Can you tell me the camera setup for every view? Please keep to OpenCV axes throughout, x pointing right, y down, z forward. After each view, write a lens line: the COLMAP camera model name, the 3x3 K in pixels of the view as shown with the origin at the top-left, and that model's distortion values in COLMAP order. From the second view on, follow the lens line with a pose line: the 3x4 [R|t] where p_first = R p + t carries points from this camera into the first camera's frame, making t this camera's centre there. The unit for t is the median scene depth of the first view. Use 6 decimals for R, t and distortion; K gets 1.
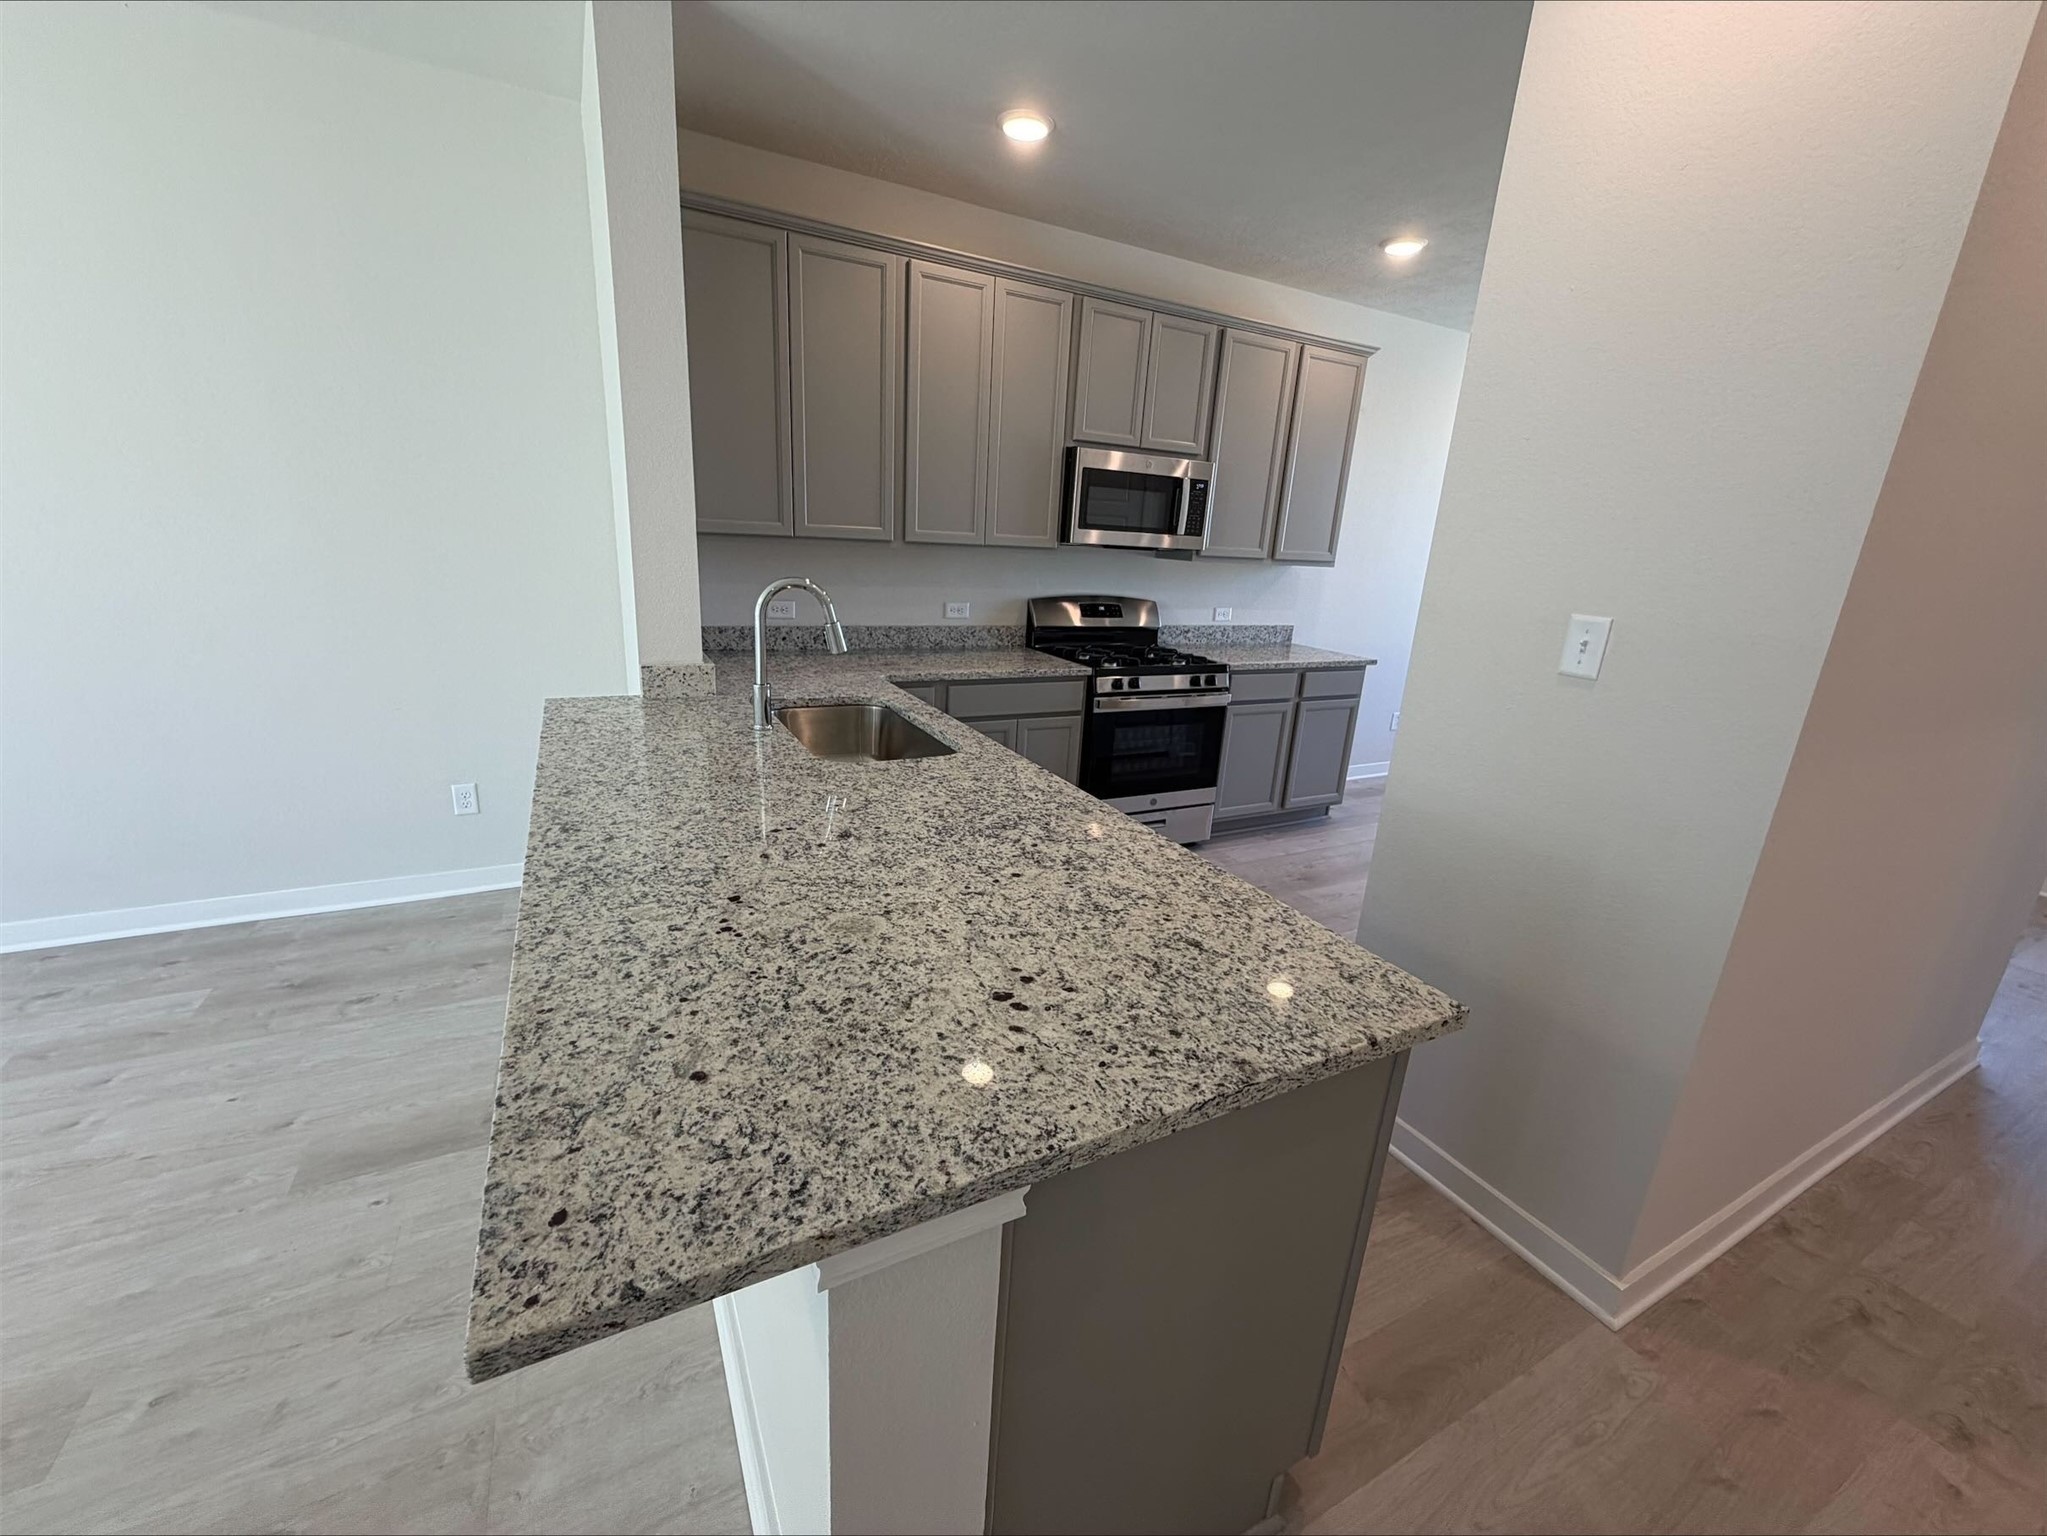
lens RADIAL K [[814.3, 0, 1017.9], [0, 814.3, 765.1], [0, 0, 1]] dist [0.000169, -0.000288]
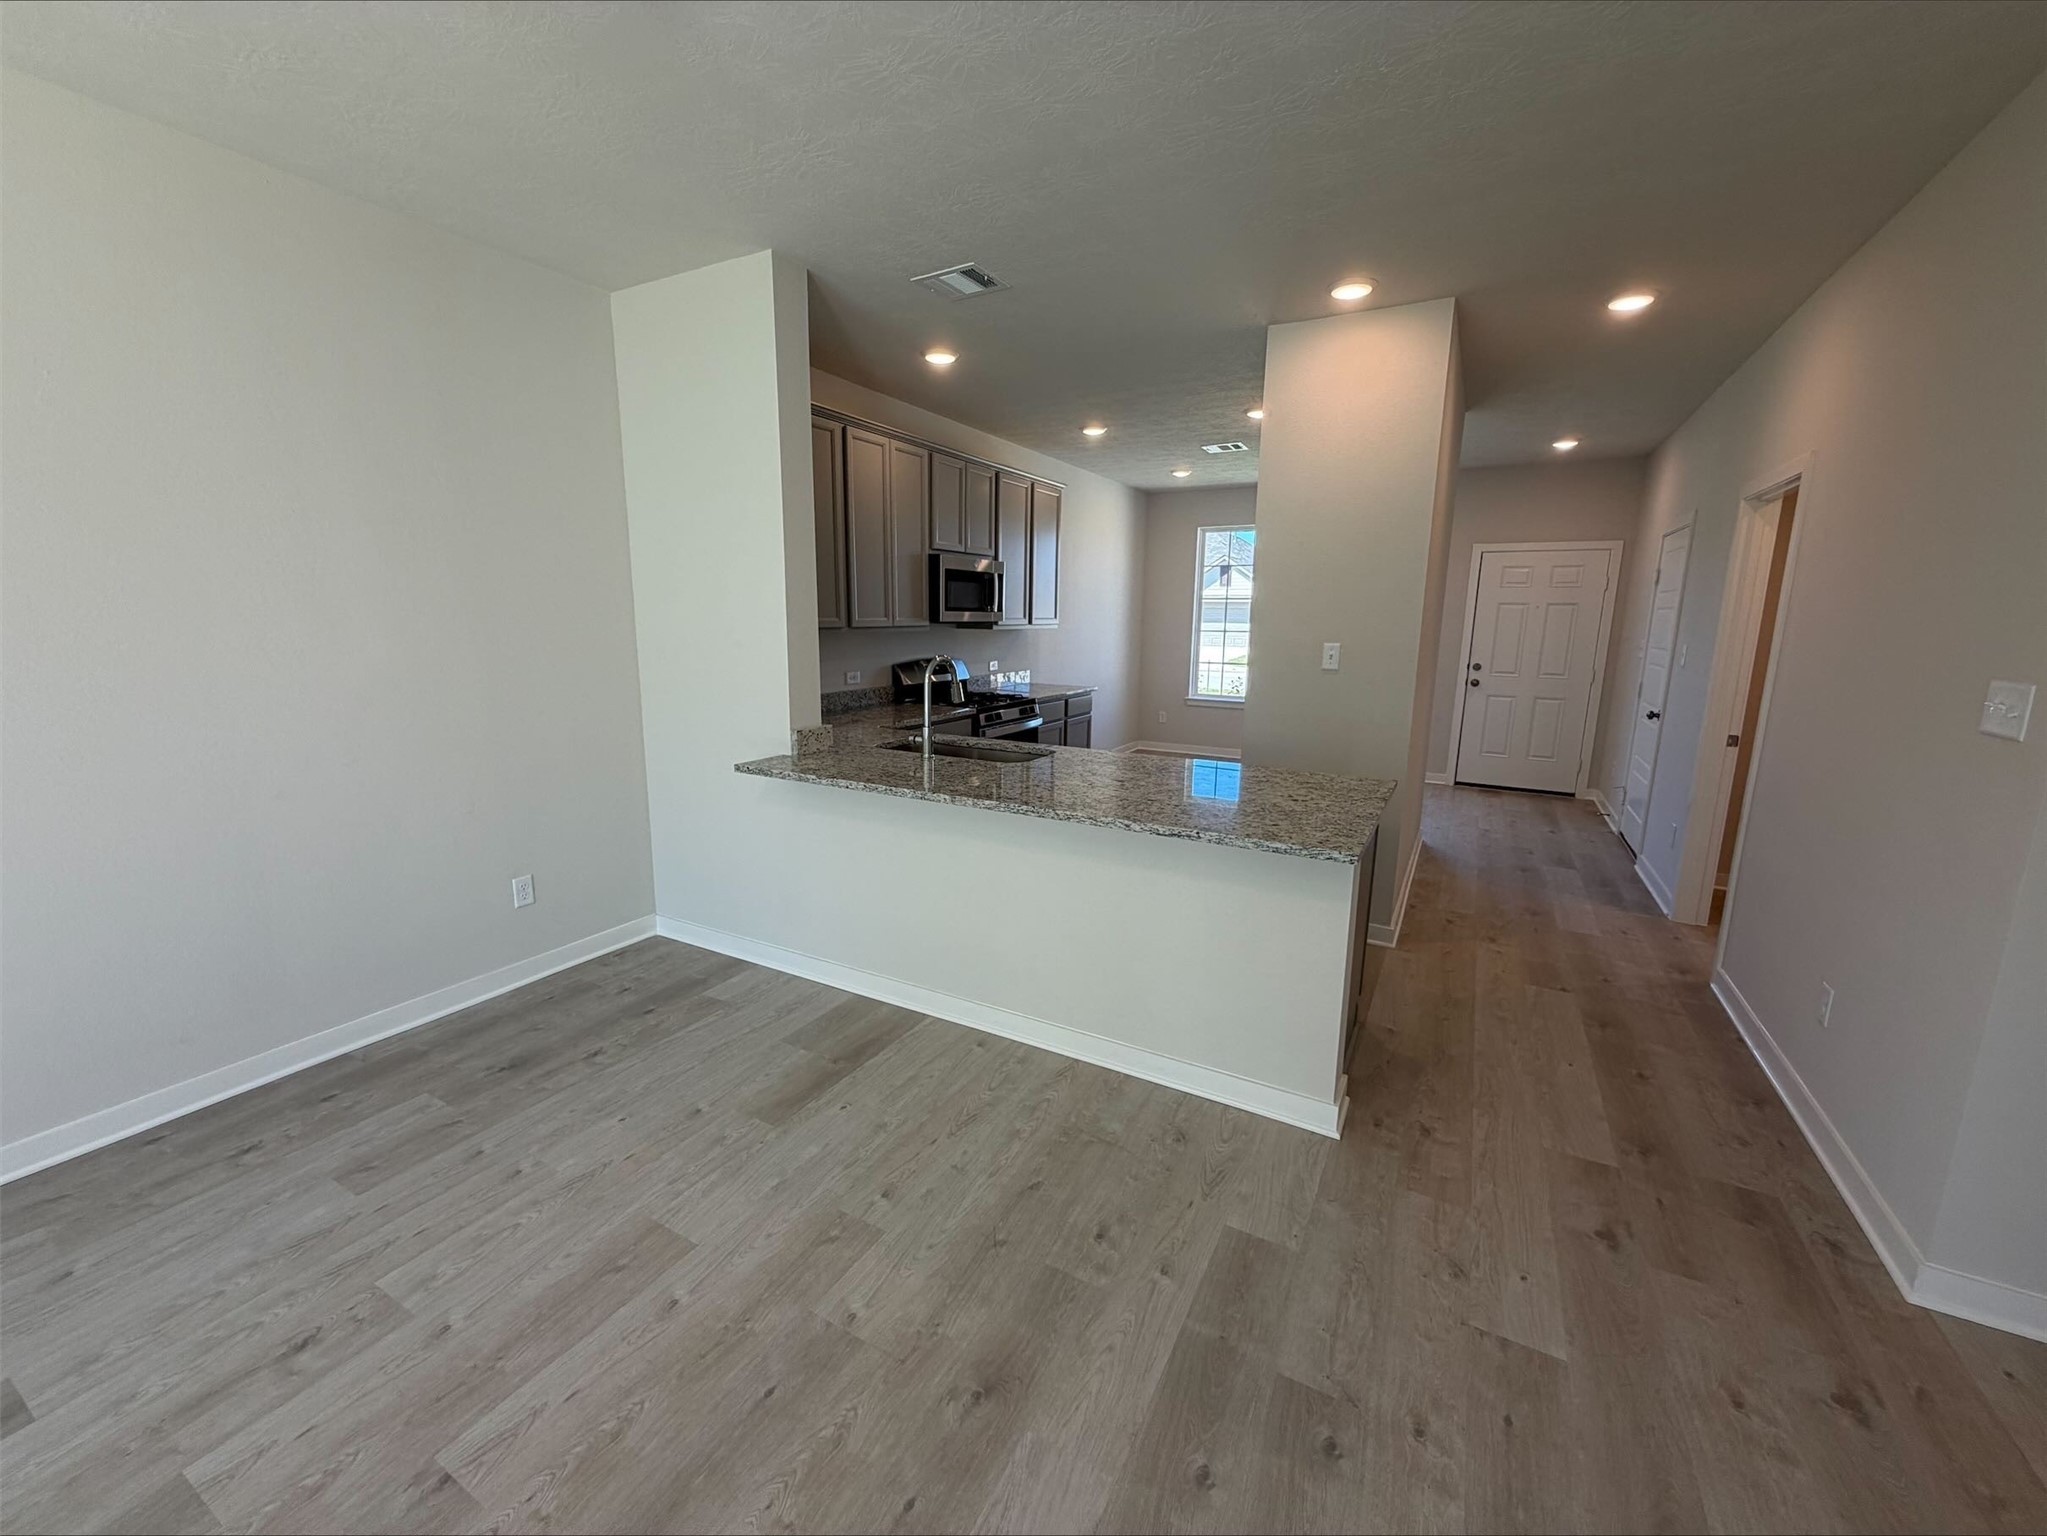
lens RADIAL K [[831.1, 0, 1012.5], [0, 831.1, 762.2], [0, 0, 1]] dist [-0.001588, -0.000212]
pose [[0.832832, -0.142563, 0.534852, -0.611159], [0.188206, 0.981627, -0.031411, 0.027284], [-0.520547, 0.126822, 0.844362, -0.215839]]
